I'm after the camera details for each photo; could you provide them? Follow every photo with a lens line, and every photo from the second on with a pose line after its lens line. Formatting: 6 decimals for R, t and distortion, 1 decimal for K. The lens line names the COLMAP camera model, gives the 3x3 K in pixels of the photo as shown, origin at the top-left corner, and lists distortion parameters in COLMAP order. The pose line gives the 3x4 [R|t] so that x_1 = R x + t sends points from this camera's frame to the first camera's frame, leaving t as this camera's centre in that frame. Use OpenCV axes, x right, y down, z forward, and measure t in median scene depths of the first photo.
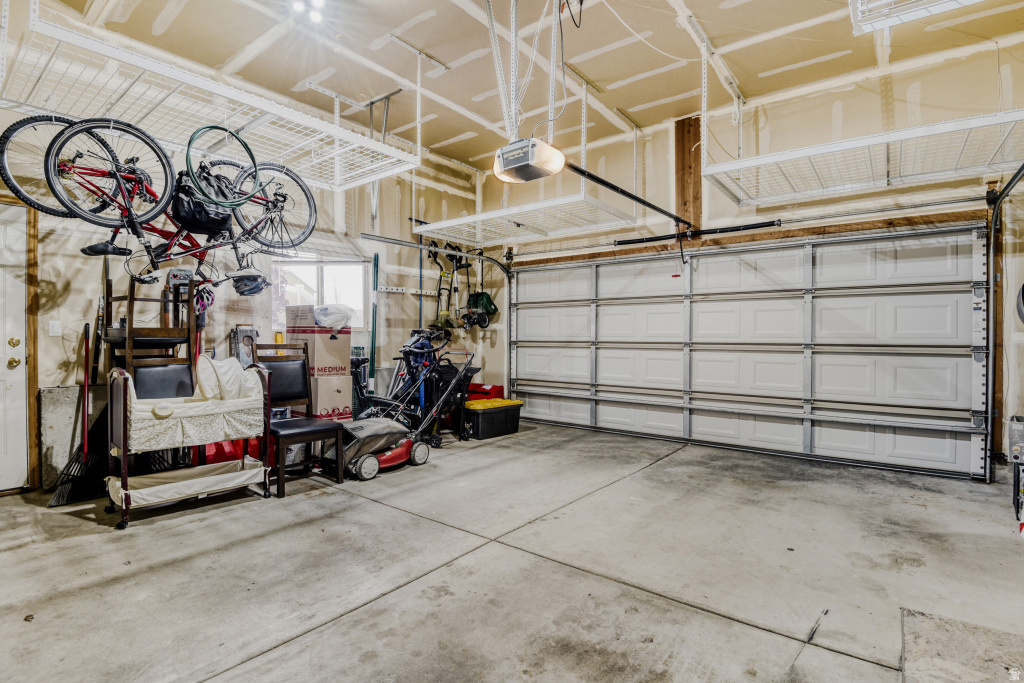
lens RADIAL K [[478.6, 0, 510.4], [0, 478.6, 339.4], [0, 0, 1]] dist [0.004227, -0.004339]
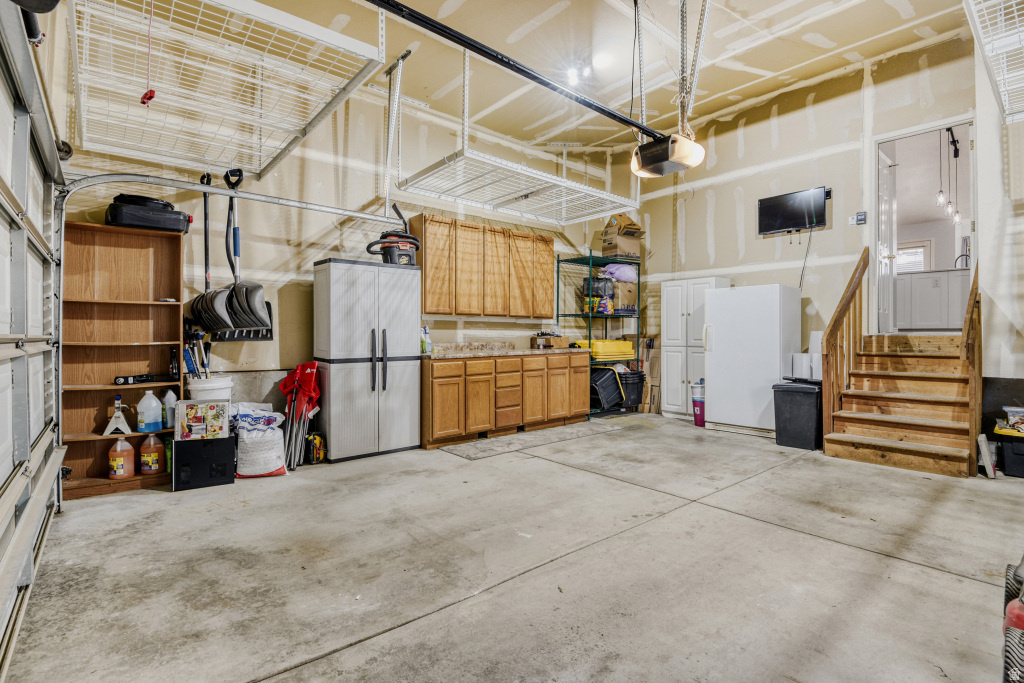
lens RADIAL K [[478.6, 0, 512.7], [0, 478.6, 335.3], [0, 0, 1]] dist [0.004227, -0.004339]
pose [[-0.976201, -0.005252, 0.216804, 0.125730], [-0.004084, 0.999975, 0.005832, 0.001305], [-0.216829, 0.004808, -0.976198, 1.947137]]
